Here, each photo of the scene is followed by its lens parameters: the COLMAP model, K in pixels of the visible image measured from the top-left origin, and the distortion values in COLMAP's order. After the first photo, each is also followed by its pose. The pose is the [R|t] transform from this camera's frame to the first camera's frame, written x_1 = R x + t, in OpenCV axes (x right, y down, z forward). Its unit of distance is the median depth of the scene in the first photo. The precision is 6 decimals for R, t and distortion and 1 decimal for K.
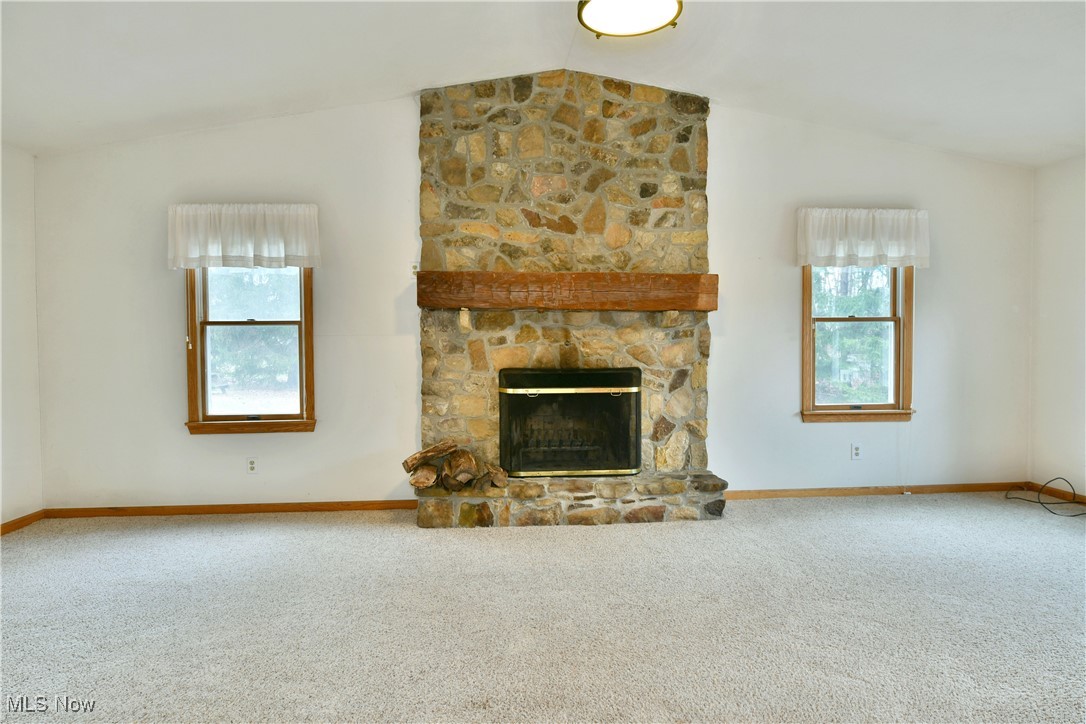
lens RADIAL K [[656.2, 0, 539.3], [0, 656.2, 362.8], [0, 0, 1]] dist [-0.012955, -0.003089]
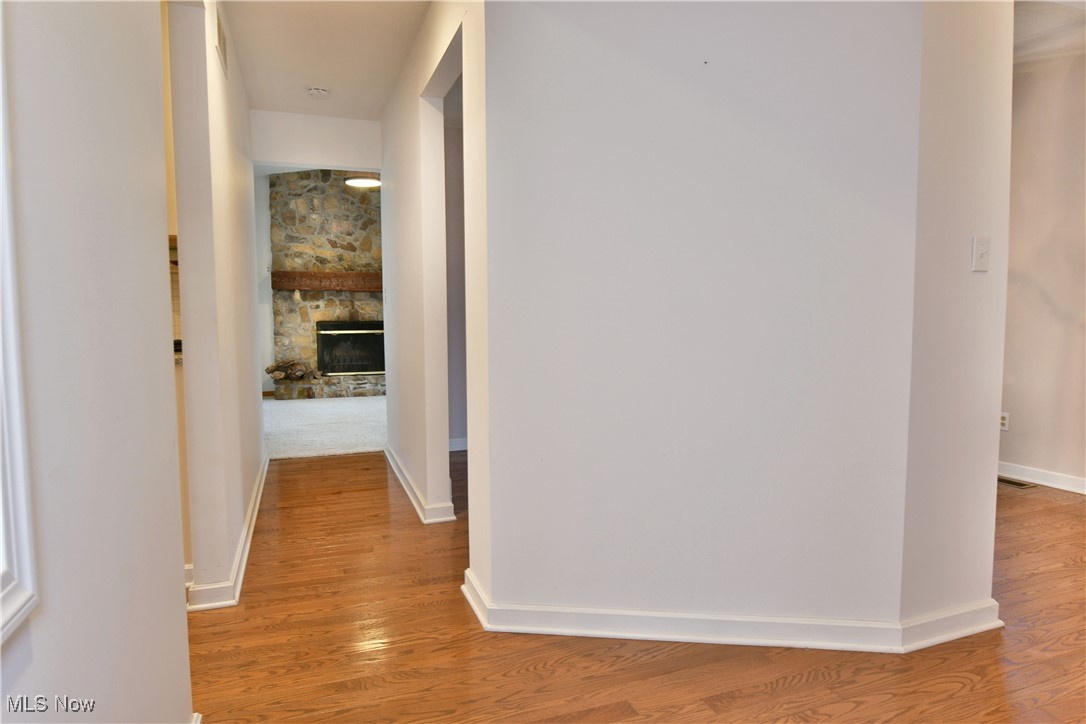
lens RADIAL K [[656.2, 0, 539.3], [0, 656.2, 362.8], [0, 0, 1]] dist [-0.012955, -0.003089]
pose [[0.964767, -0.020920, 0.262272, 0.063730], [0.010871, 0.999152, 0.039708, 0.061602], [-0.262880, -0.035458, 0.964177, -1.036565]]
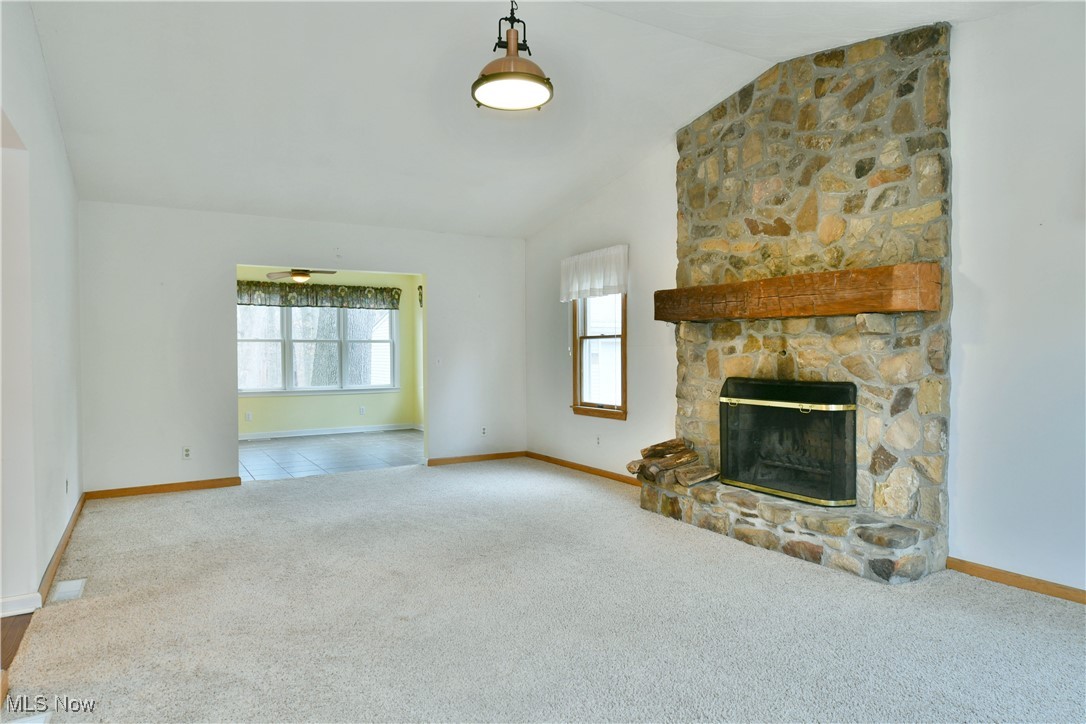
lens RADIAL K [[656.2, 0, 539.3], [0, 656.2, 362.8], [0, 0, 1]] dist [-0.012955, -0.003089]
pose [[0.438936, 0.019050, -0.898316, 0.737373], [-0.024170, 0.999664, 0.009389, -0.016454], [0.898193, 0.017591, 0.439249, 0.281312]]
